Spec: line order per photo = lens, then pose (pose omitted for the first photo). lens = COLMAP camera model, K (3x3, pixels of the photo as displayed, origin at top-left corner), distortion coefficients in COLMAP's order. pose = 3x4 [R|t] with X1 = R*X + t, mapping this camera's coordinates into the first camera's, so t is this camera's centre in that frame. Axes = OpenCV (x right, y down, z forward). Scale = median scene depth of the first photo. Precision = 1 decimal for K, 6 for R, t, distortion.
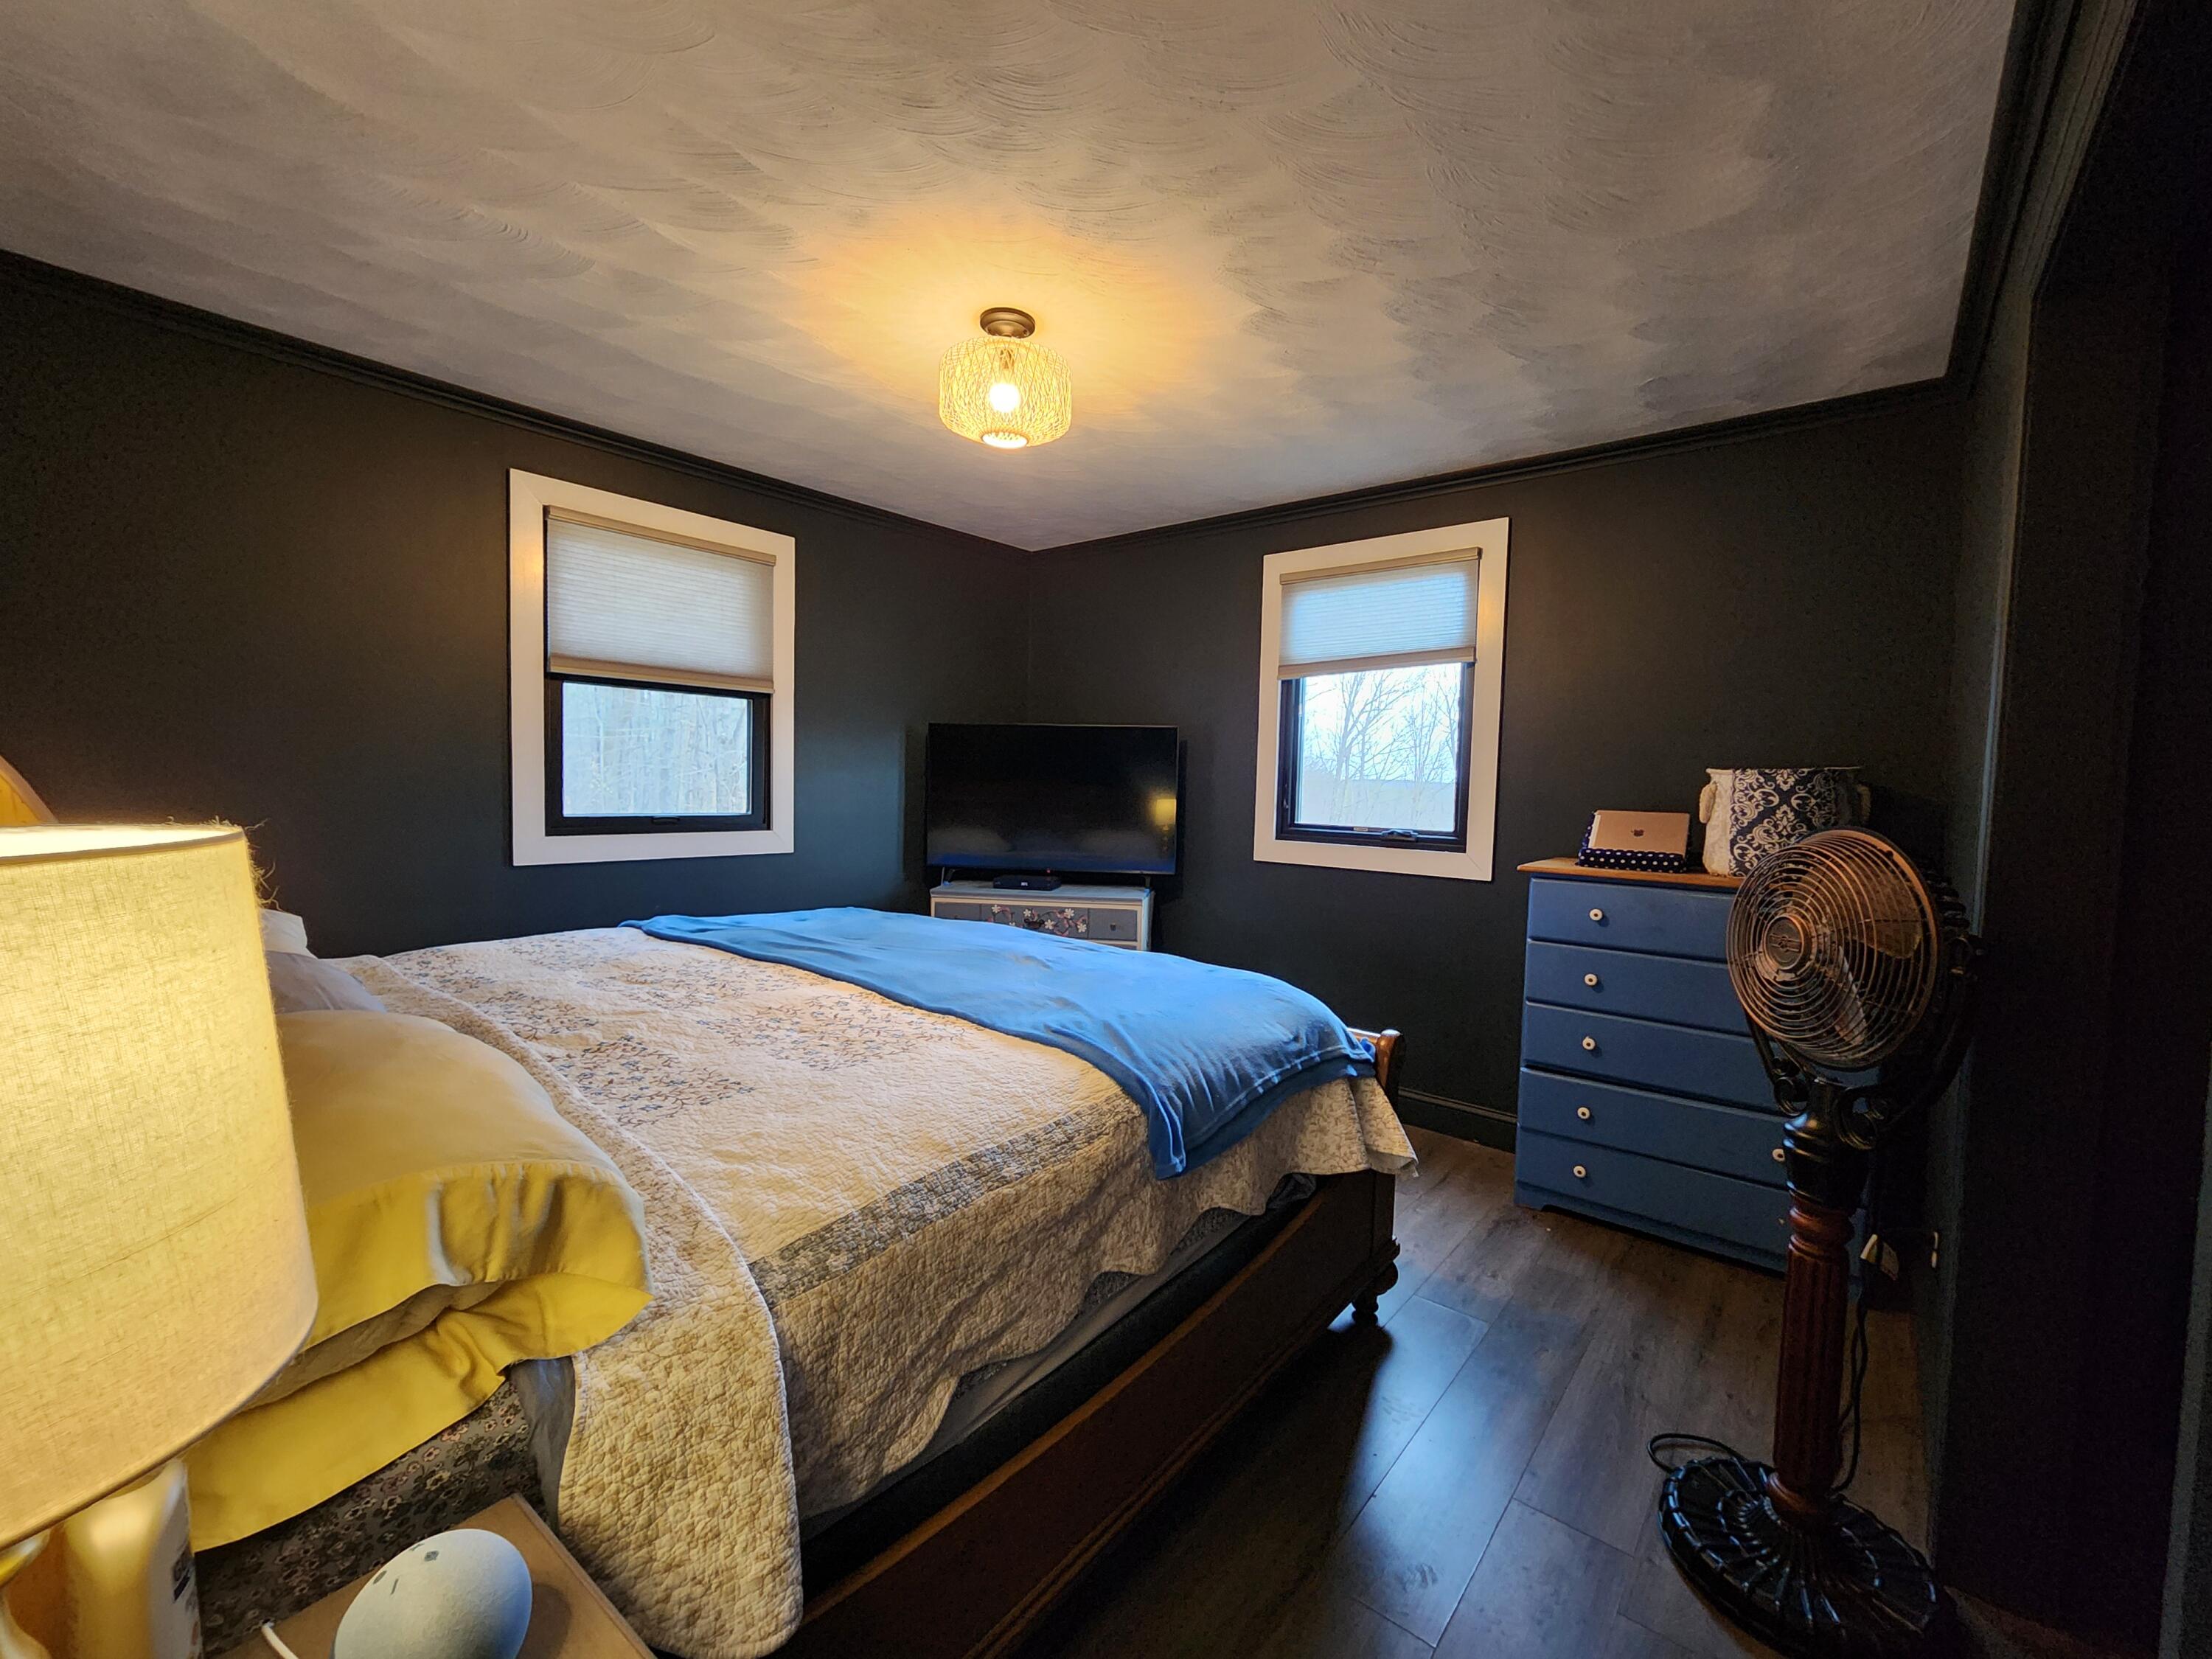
lens RADIAL K [[903.7, 0, 1106.0], [0, 903.7, 829.5], [0, 0, 1]] dist [0.000742, -0.000034]
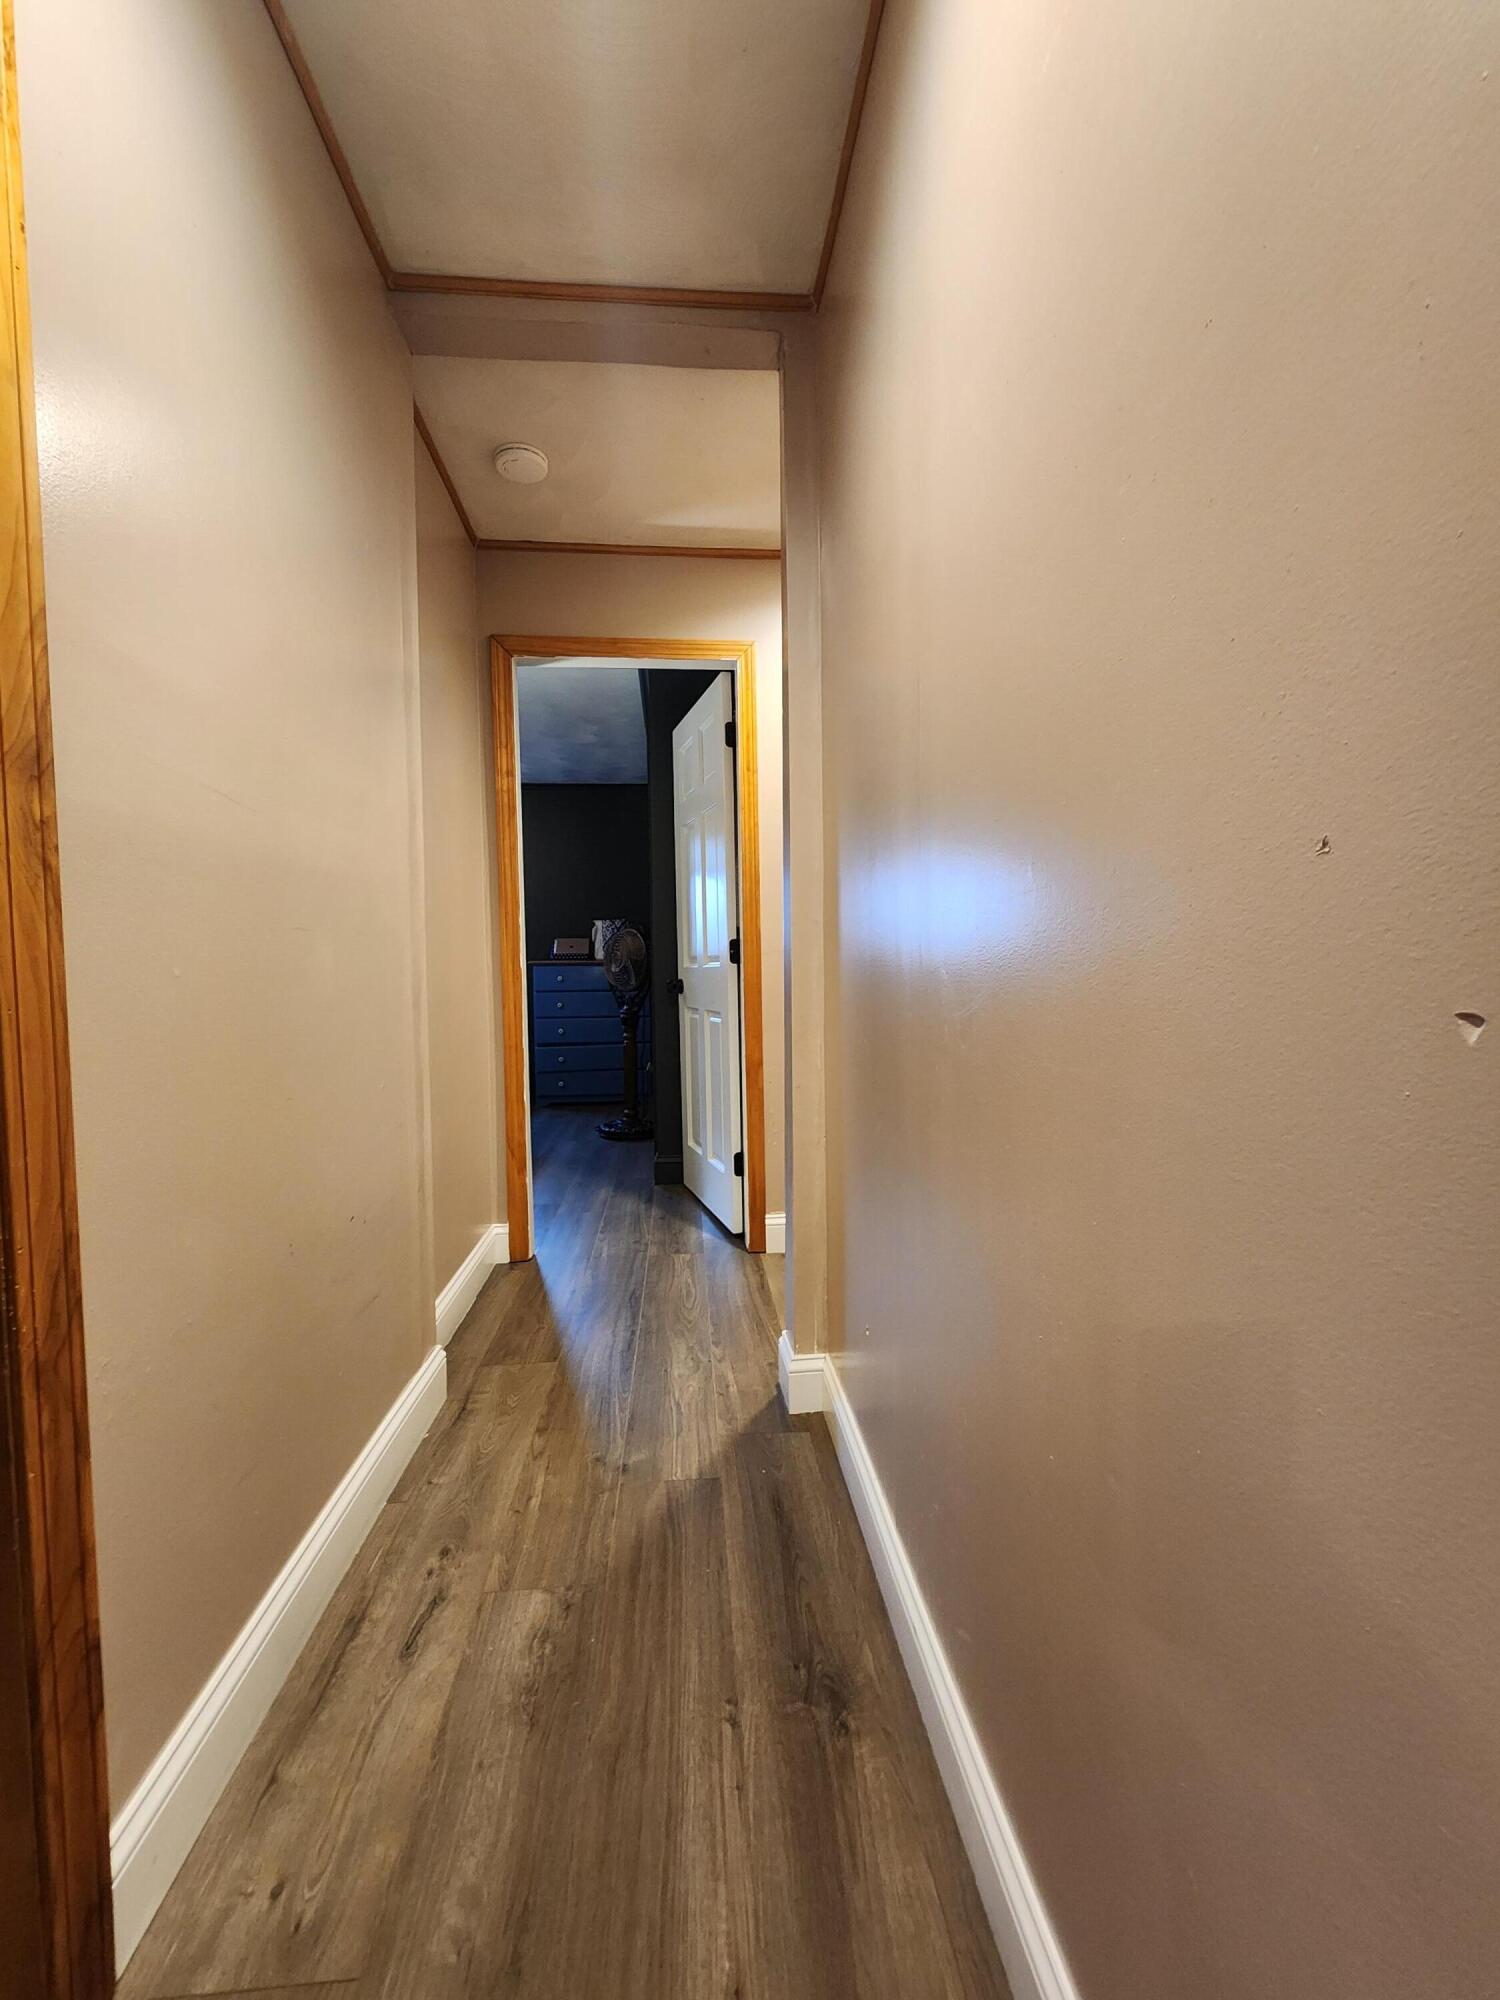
lens RADIAL K [[817.1, 0, 750.0], [0, 817.1, 1000.0], [0, 0, 1]] dist [0.000742, -0.000034]
pose [[0.706302, -0.064727, 0.704946, -0.651266], [0.064299, 0.997561, 0.027172, 0.123514], [-0.704985, 0.026136, 0.708741, -0.924758]]
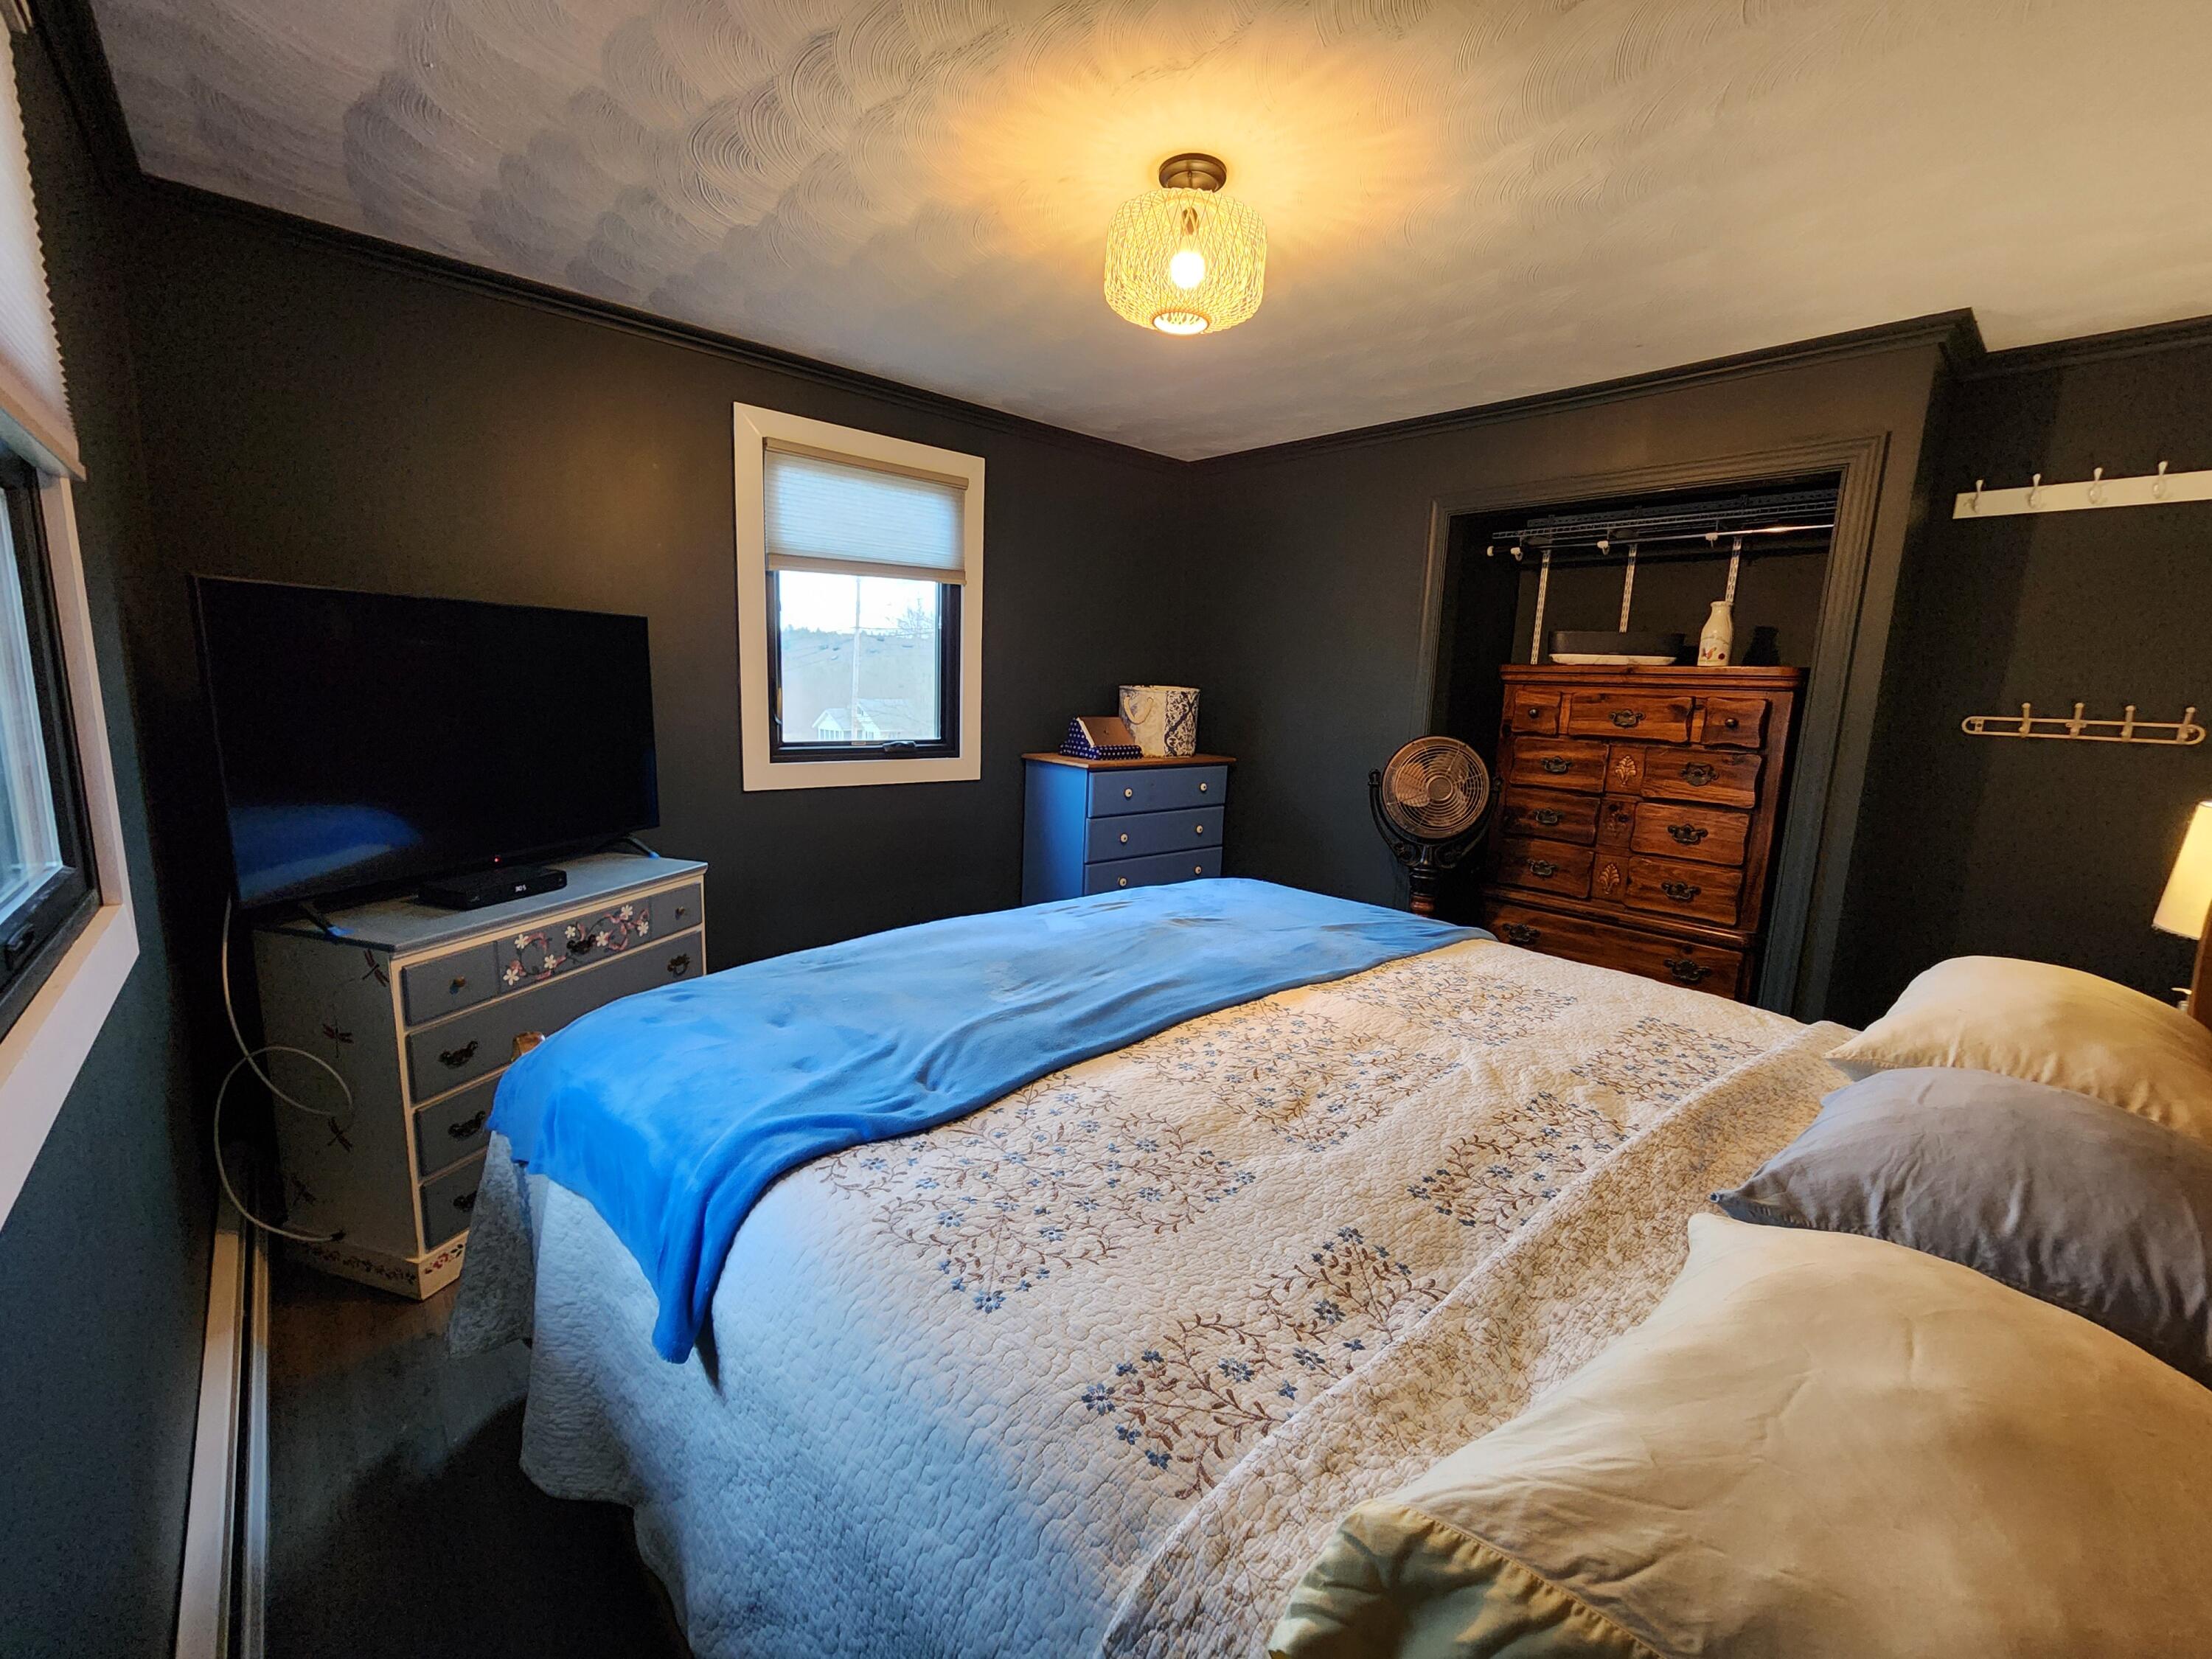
lens RADIAL K [[903.7, 0, 1106.0], [0, 903.7, 829.5], [0, 0, 1]] dist [0.000742, -0.000034]
pose [[0.140512, -0.182593, 0.973096, -0.905207], [0.017207, 0.983149, 0.181994, -0.113929], [-0.989929, -0.008828, 0.141286, 0.849584]]
